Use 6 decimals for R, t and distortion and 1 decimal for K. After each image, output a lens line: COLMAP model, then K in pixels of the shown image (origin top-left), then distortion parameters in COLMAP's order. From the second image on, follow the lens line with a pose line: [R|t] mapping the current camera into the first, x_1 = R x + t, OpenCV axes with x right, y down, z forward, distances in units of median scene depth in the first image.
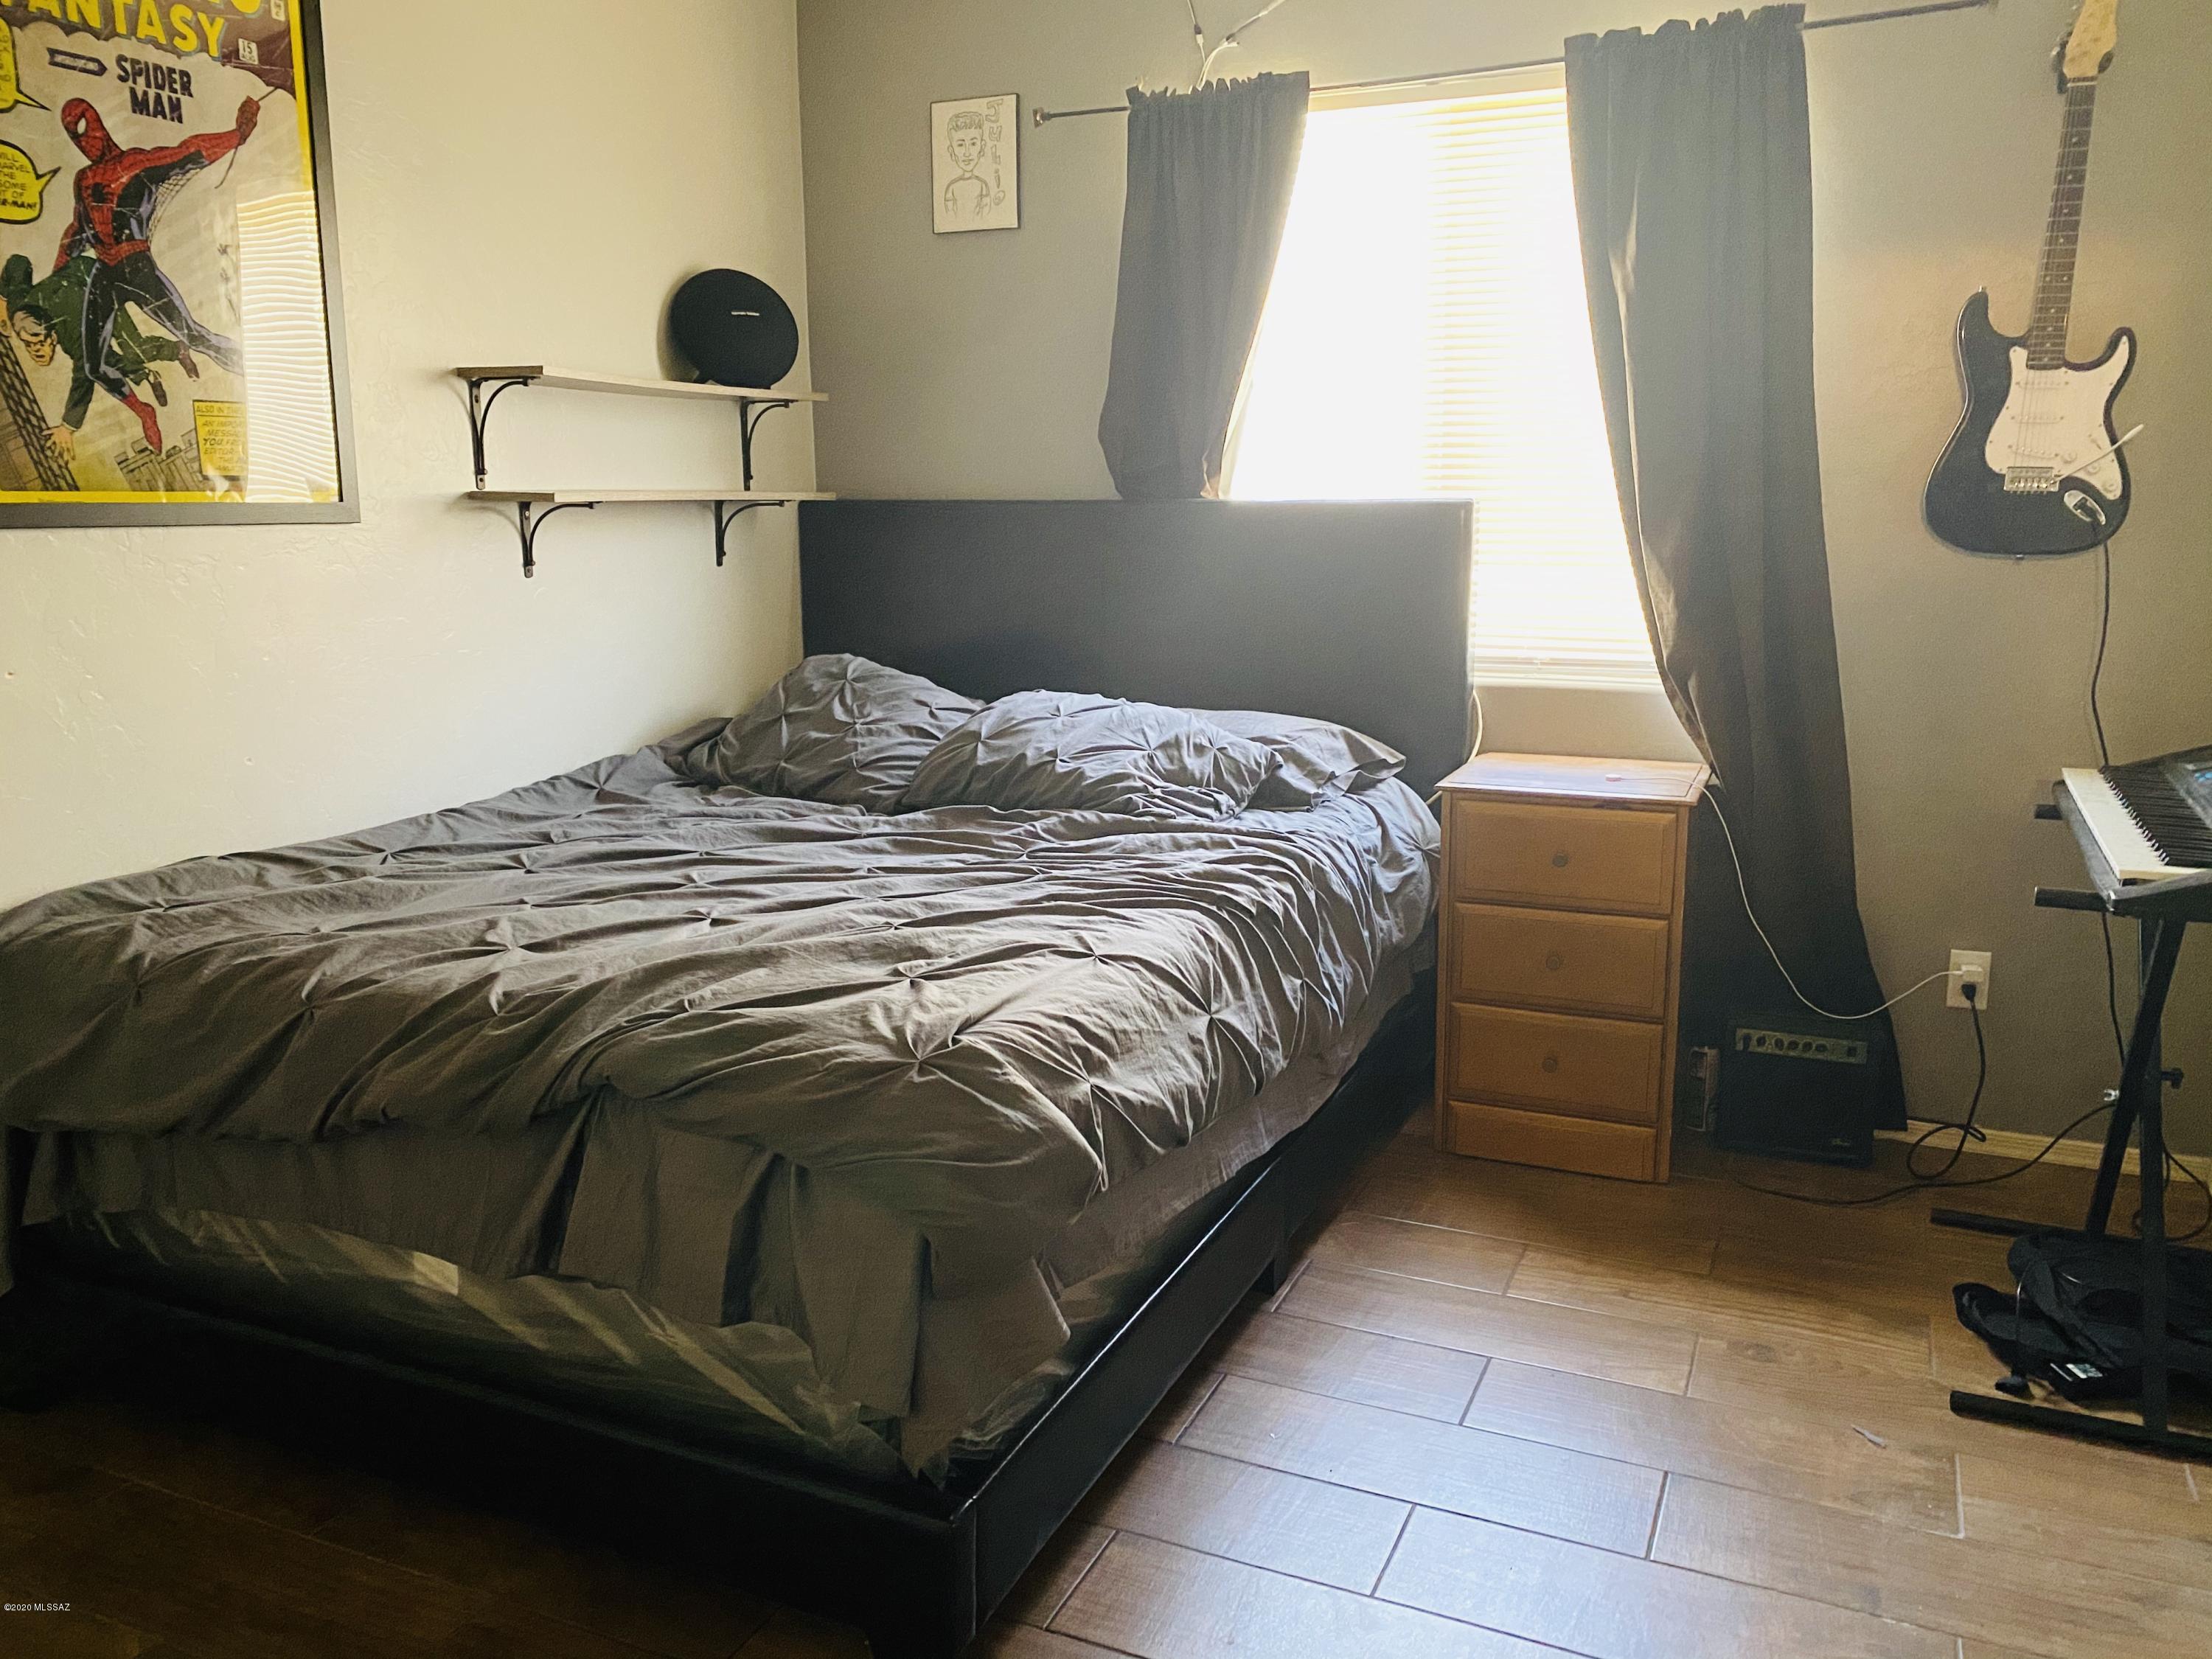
lens RADIAL K [[1694.1, 0, 1106.0], [0, 1694.1, 829.5], [0, 0, 1]] dist [0.122094, -0.087205]
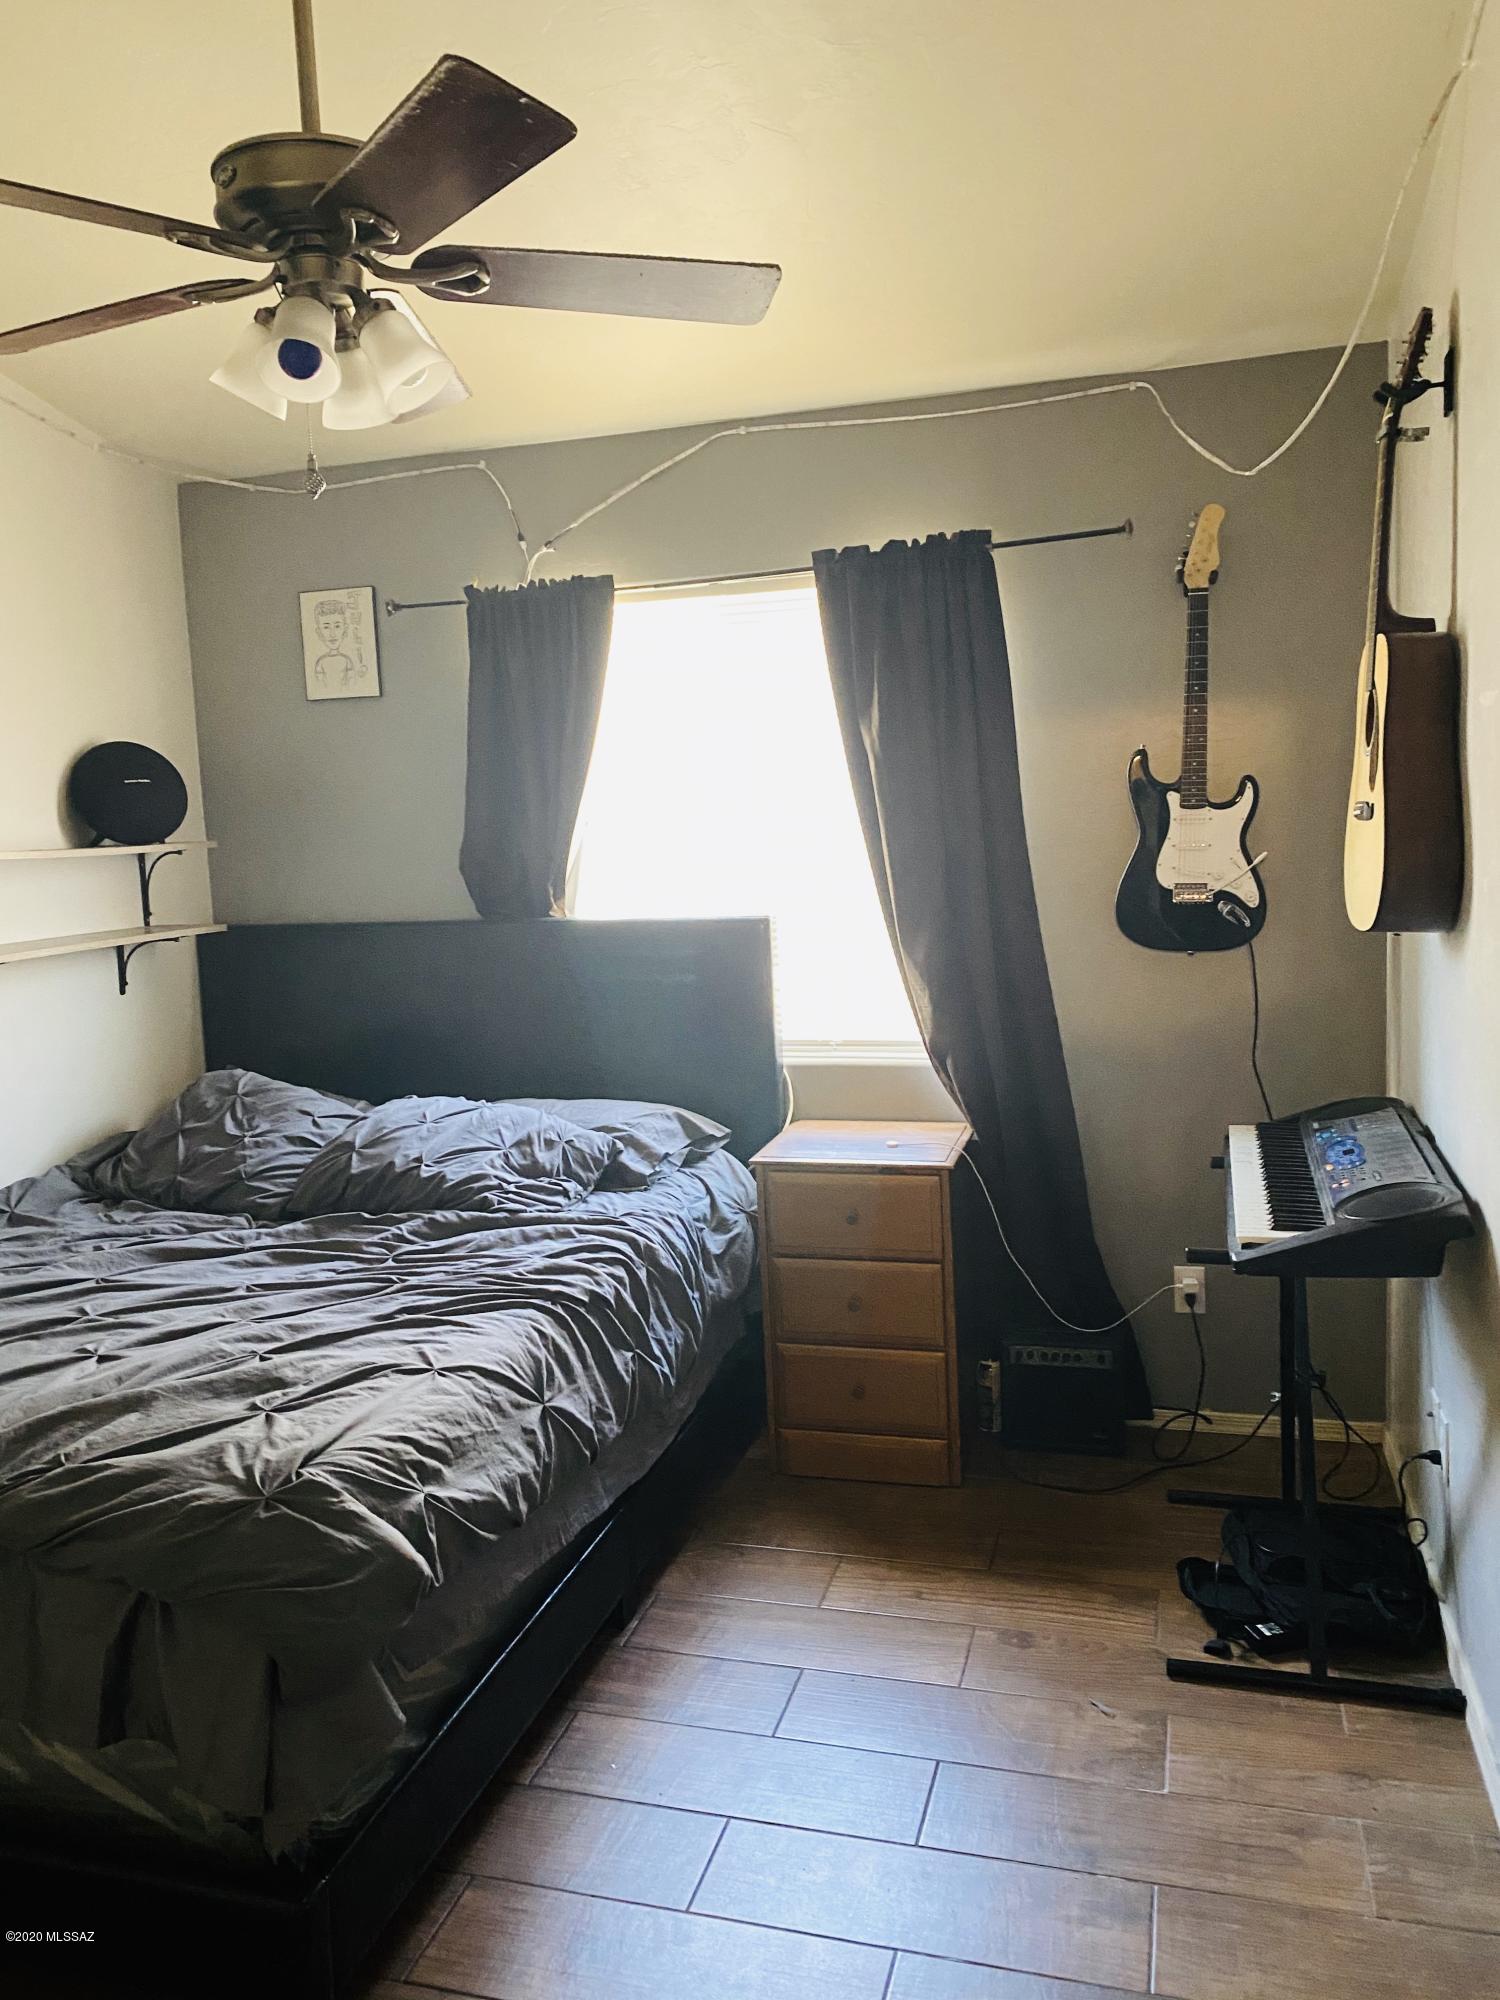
lens RADIAL K [[1543.9, 0, 720.4], [0, 1543.9, 999.7], [0, 0, 1]] dist [0.090848, -0.065303]
pose [[0.992462, -0.053840, 0.110089, 0.066230], [0.061173, 0.996051, -0.064351, -0.076994], [-0.106189, 0.070600, 0.991836, -0.083550]]
